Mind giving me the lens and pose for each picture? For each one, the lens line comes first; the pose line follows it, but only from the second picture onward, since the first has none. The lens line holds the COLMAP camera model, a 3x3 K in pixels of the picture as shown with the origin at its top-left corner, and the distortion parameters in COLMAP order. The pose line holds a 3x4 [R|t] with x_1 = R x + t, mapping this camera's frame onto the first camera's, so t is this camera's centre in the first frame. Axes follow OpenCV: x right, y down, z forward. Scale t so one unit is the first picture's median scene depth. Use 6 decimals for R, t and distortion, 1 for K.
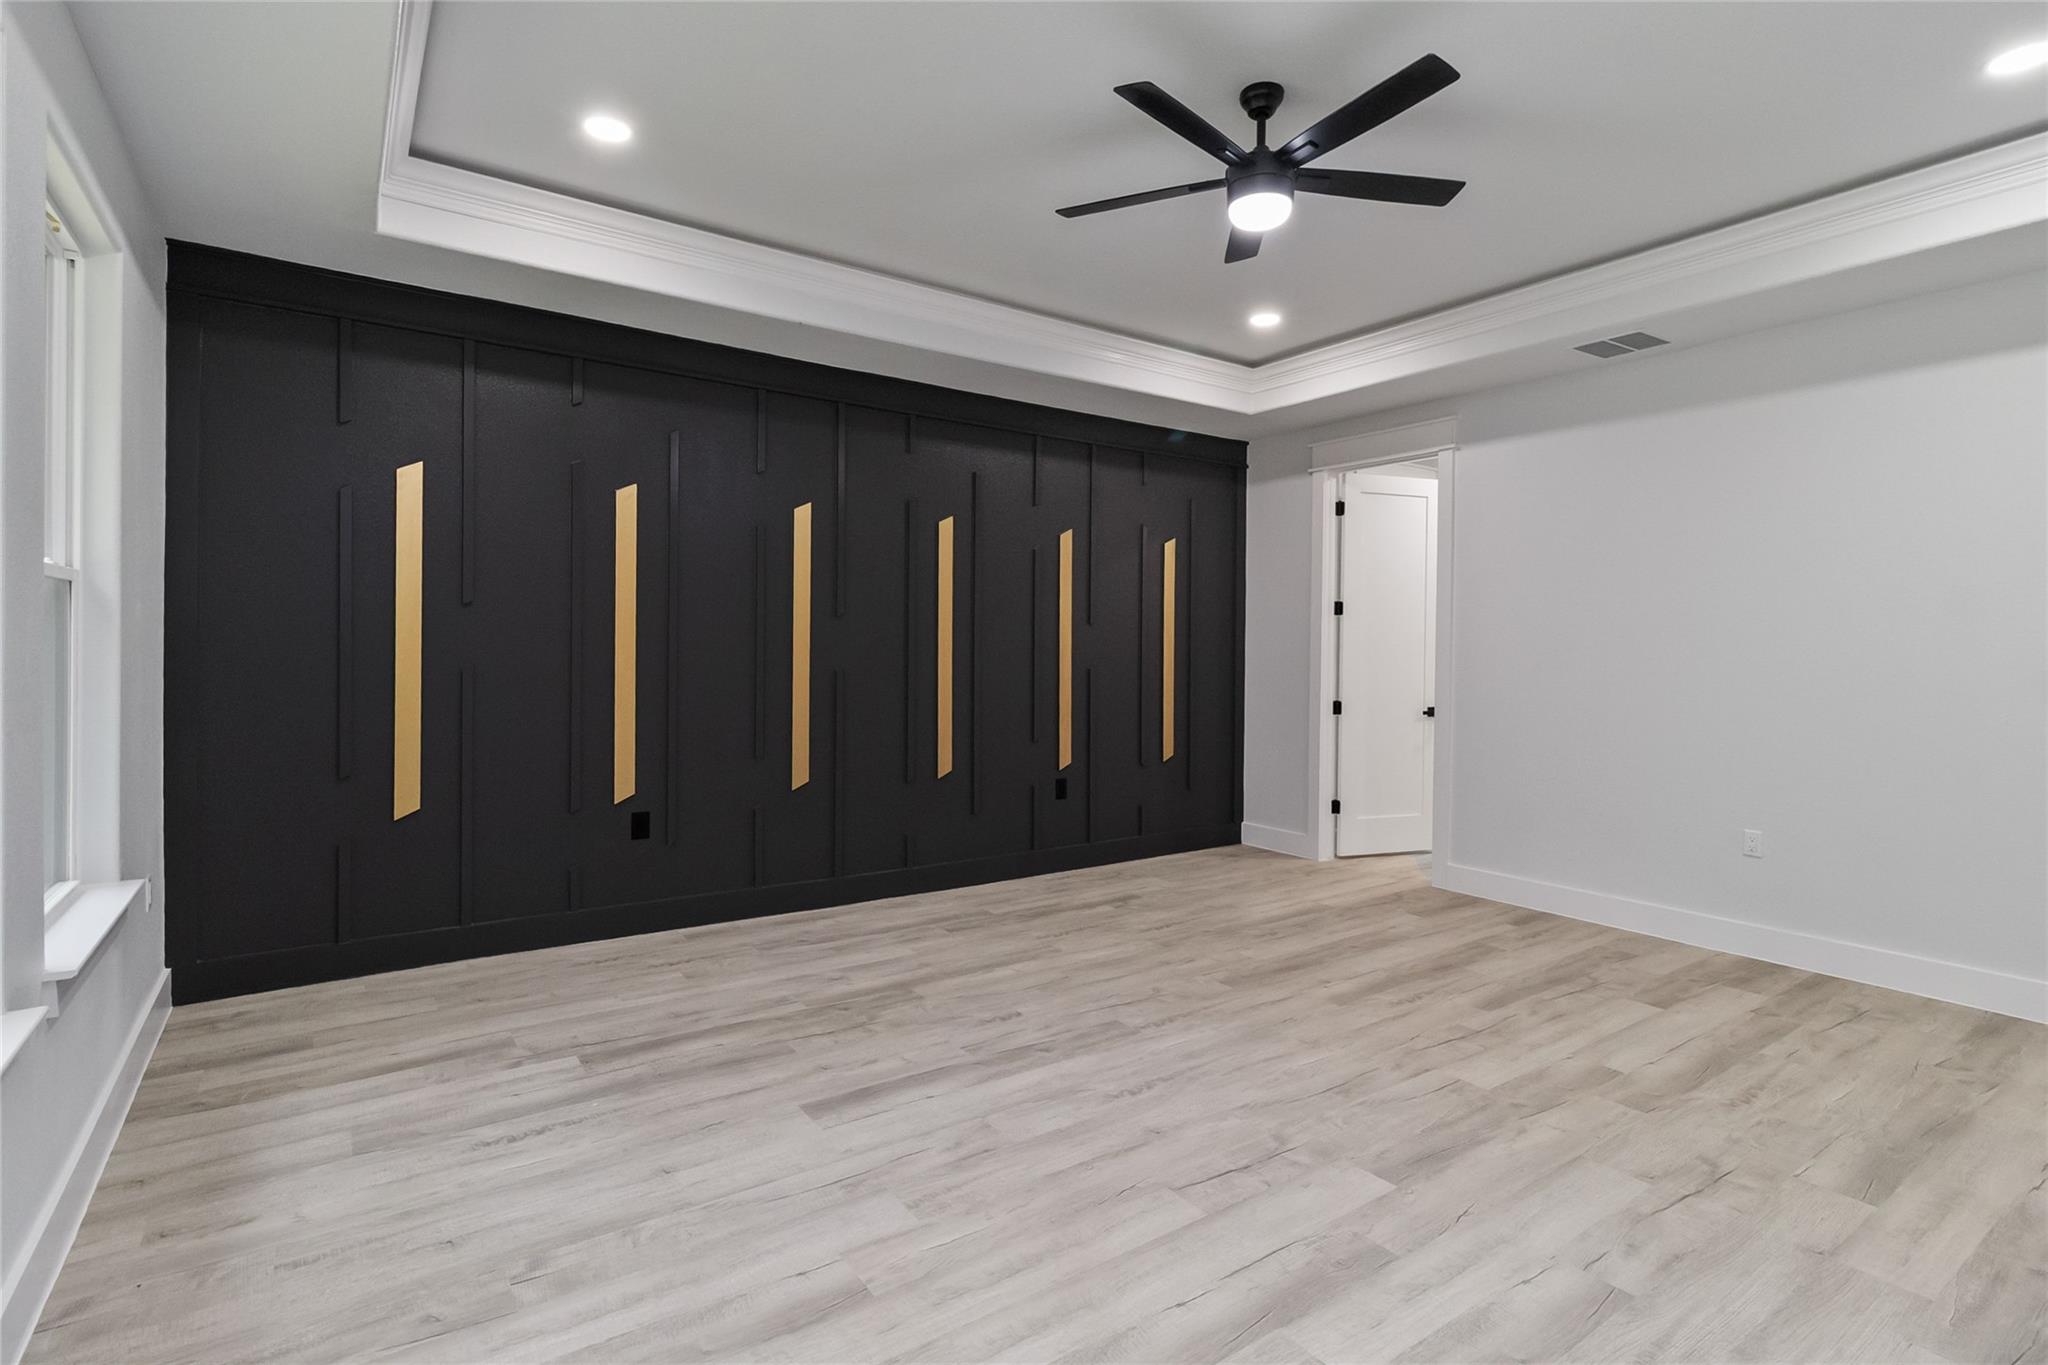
lens RADIAL K [[977.9, 0, 1030.8], [0, 977.9, 647.1], [0, 0, 1]] dist [0.003120, 0.001368]
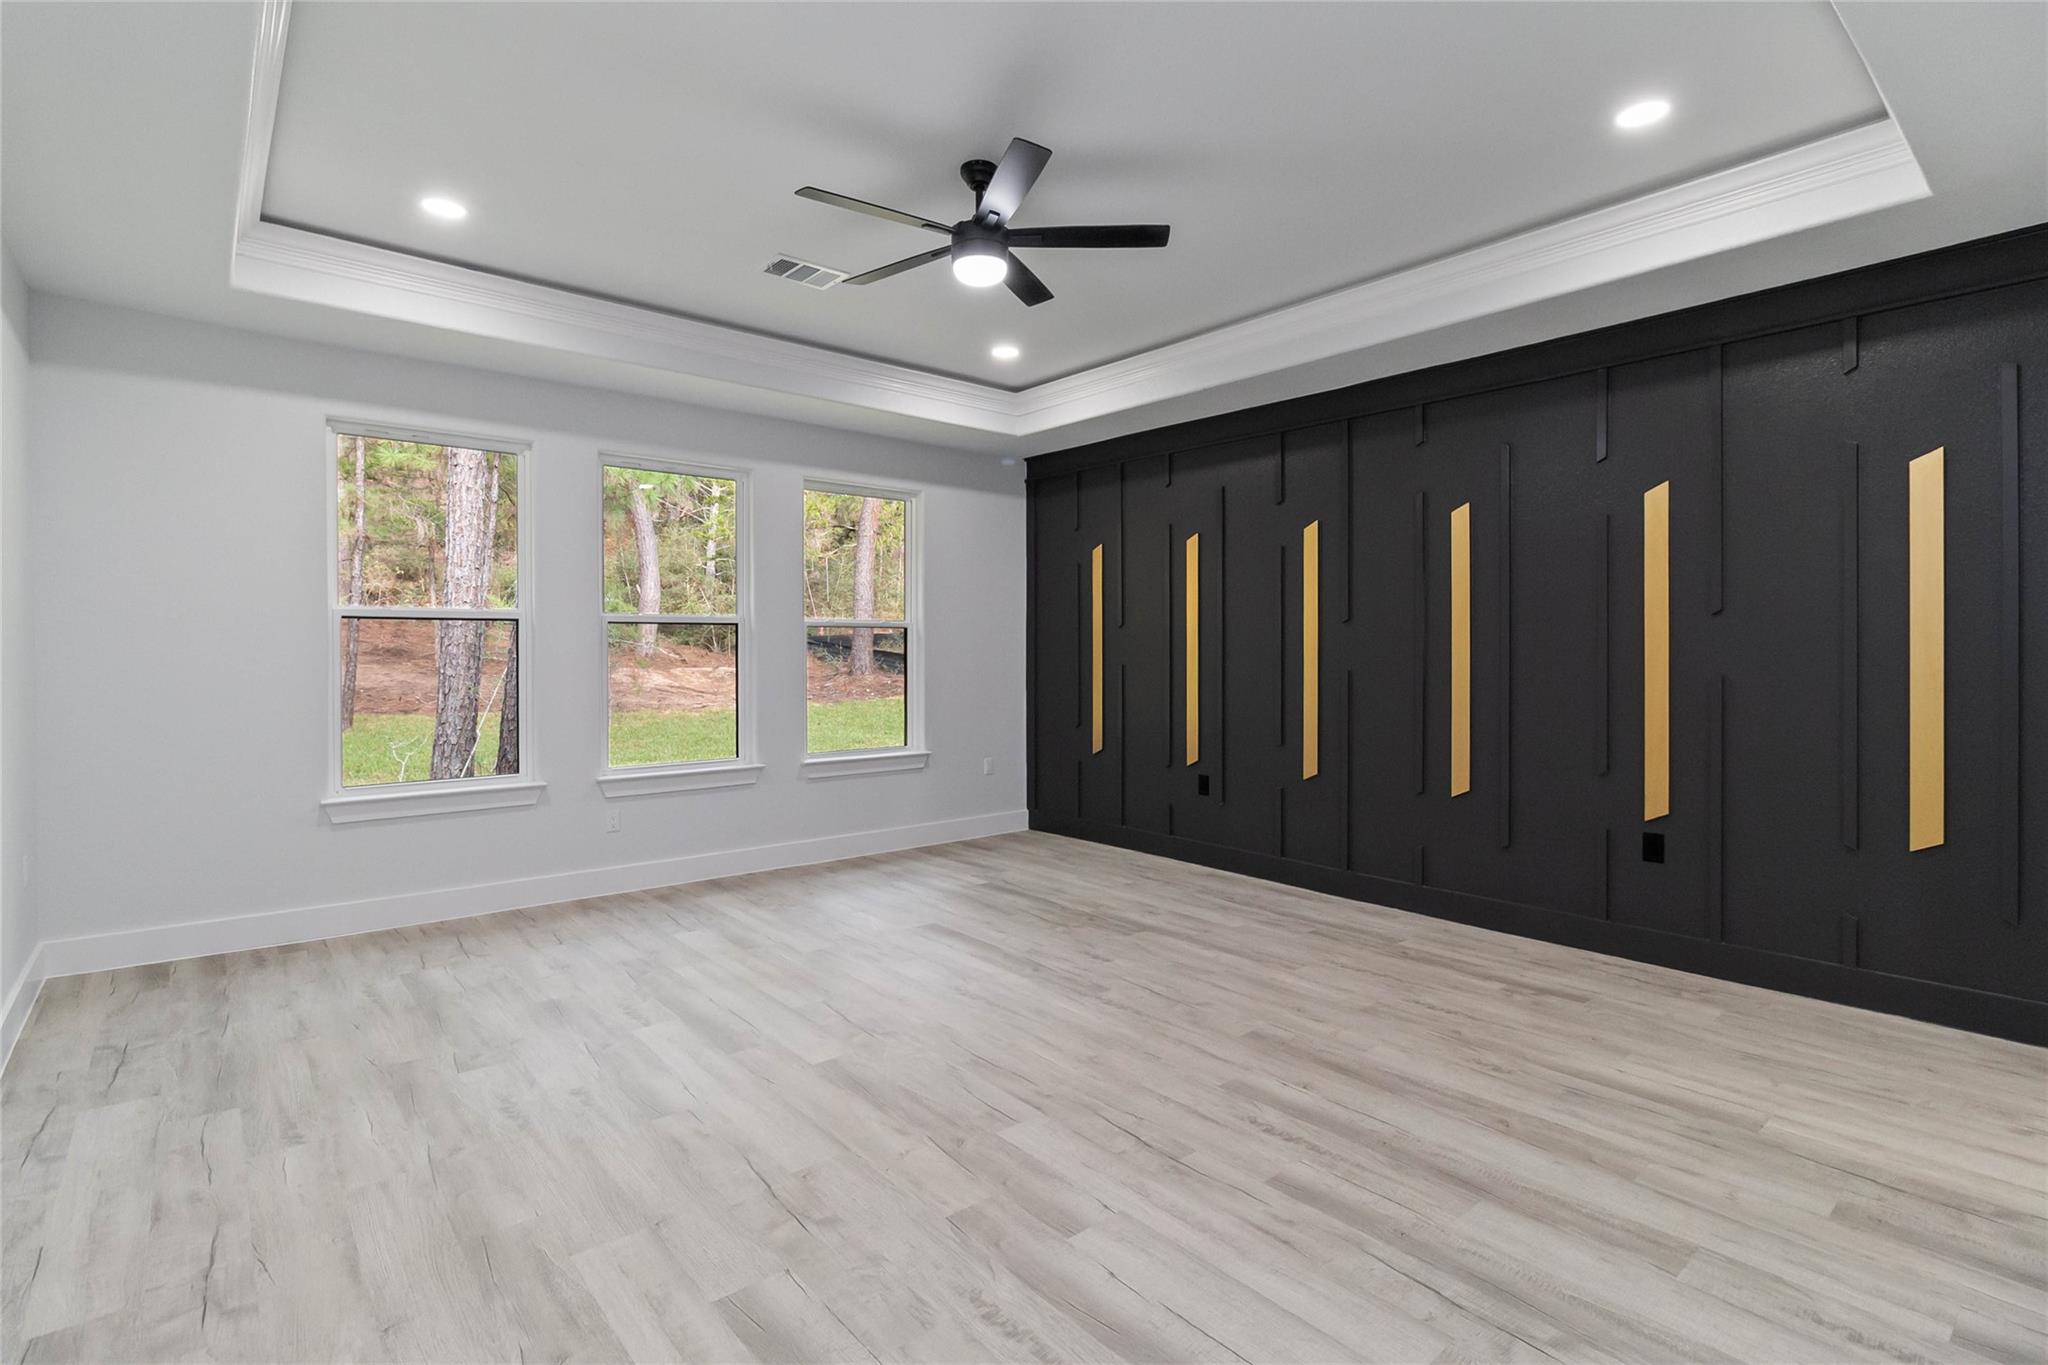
lens RADIAL K [[977.9, 0, 1030.8], [0, 977.9, 647.1], [0, 0, 1]] dist [0.003120, 0.001368]
pose [[0.092669, -0.015194, -0.995581, 1.138628], [0.001303, 0.999885, -0.015138, 0.014953], [0.995696, 0.000106, 0.092678, 0.785917]]
